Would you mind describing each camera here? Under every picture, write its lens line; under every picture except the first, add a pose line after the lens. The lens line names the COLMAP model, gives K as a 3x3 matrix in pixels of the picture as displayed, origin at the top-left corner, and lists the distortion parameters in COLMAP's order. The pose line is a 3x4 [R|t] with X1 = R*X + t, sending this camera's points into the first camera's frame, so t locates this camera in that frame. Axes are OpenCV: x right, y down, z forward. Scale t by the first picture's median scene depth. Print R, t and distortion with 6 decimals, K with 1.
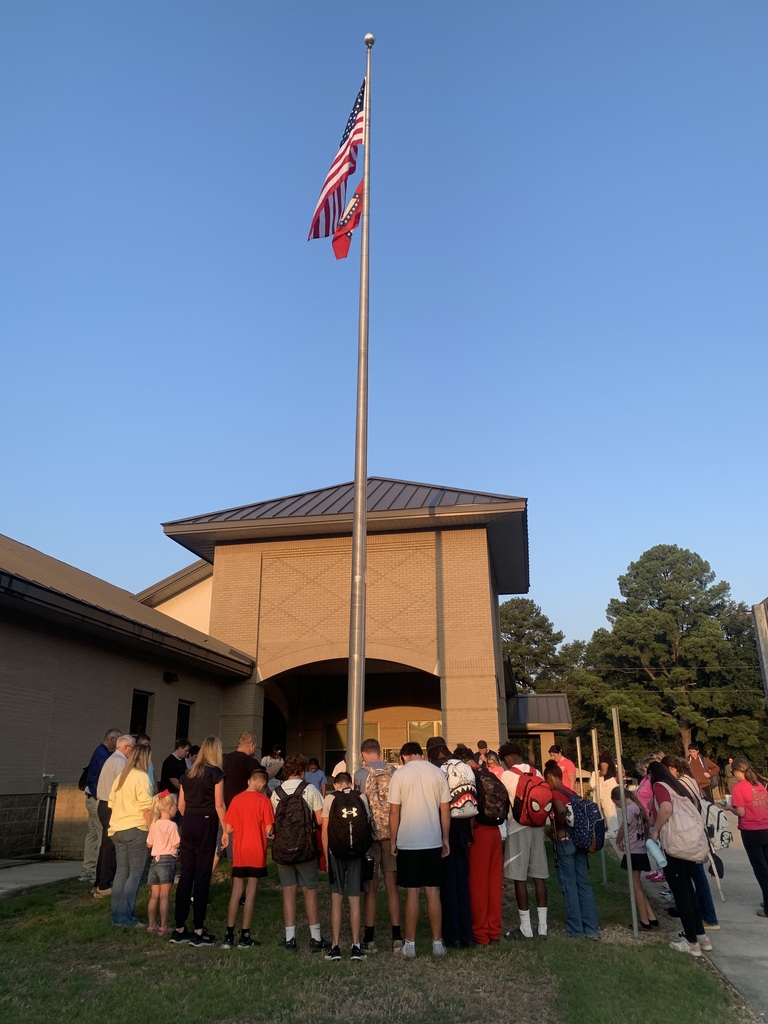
lens RADIAL K [[798.7, 0, 389.1], [0, 798.7, 497.3], [0, 0, 1]] dist [0.053498, -0.052763]
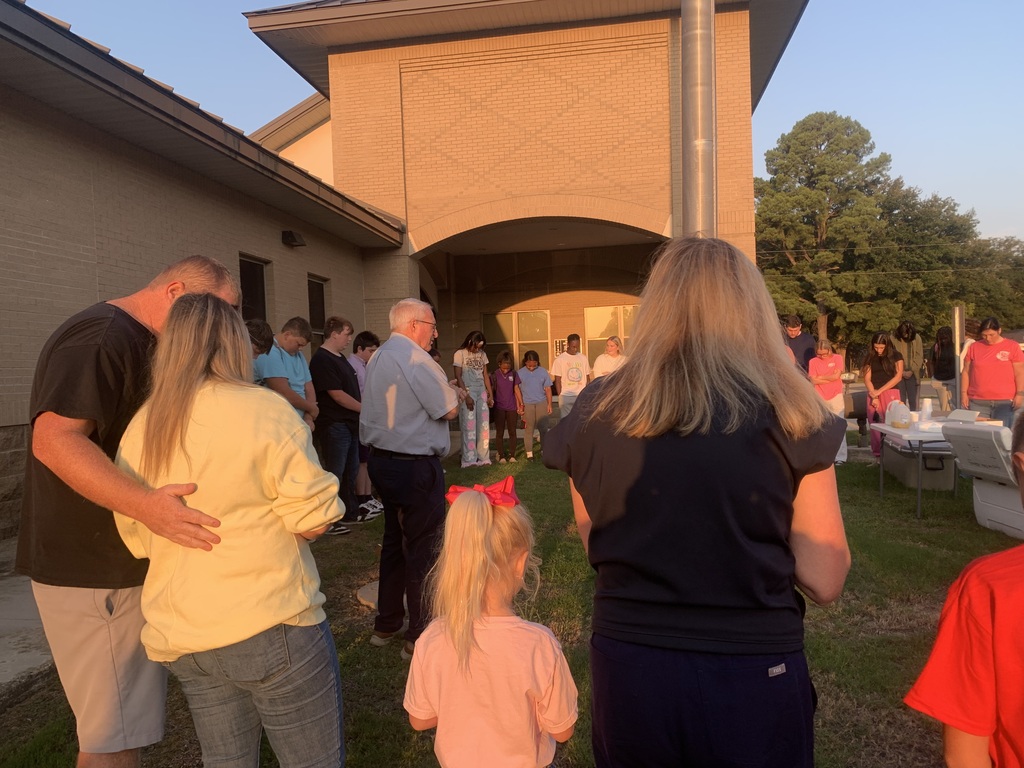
lens RADIAL K [[798.7, 0, 503.8], [0, 798.7, 392.5], [0, 0, 1]] dist [0.053498, -0.052763]
pose [[0.999435, -0.026749, 0.020339, -0.100172], [0.017812, 0.934949, 0.354334, 0.096367], [-0.028494, -0.353771, 0.934898, 0.291470]]
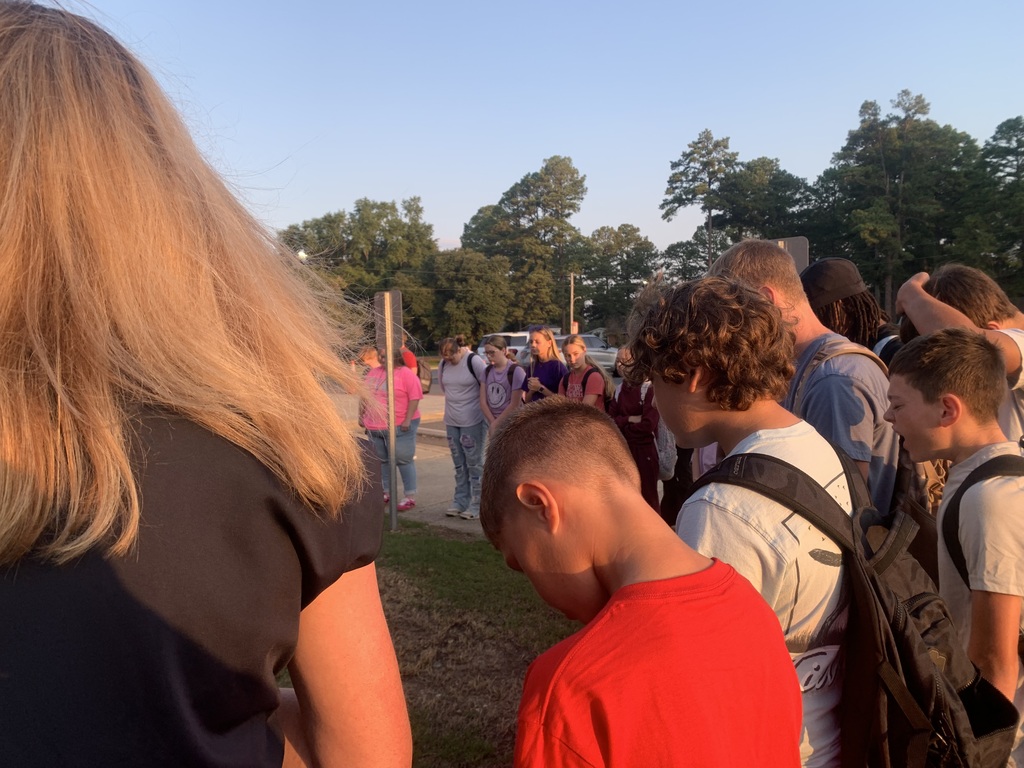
lens RADIAL K [[798.7, 0, 513.5], [0, 798.7, 393.6], [0, 0, 1]] dist [0.053498, -0.052763]
pose [[0.537656, -0.052184, 0.841548, -0.097365], [-0.254617, 0.941439, 0.221050, 0.107357], [-0.803801, -0.333121, 0.492883, 0.321160]]
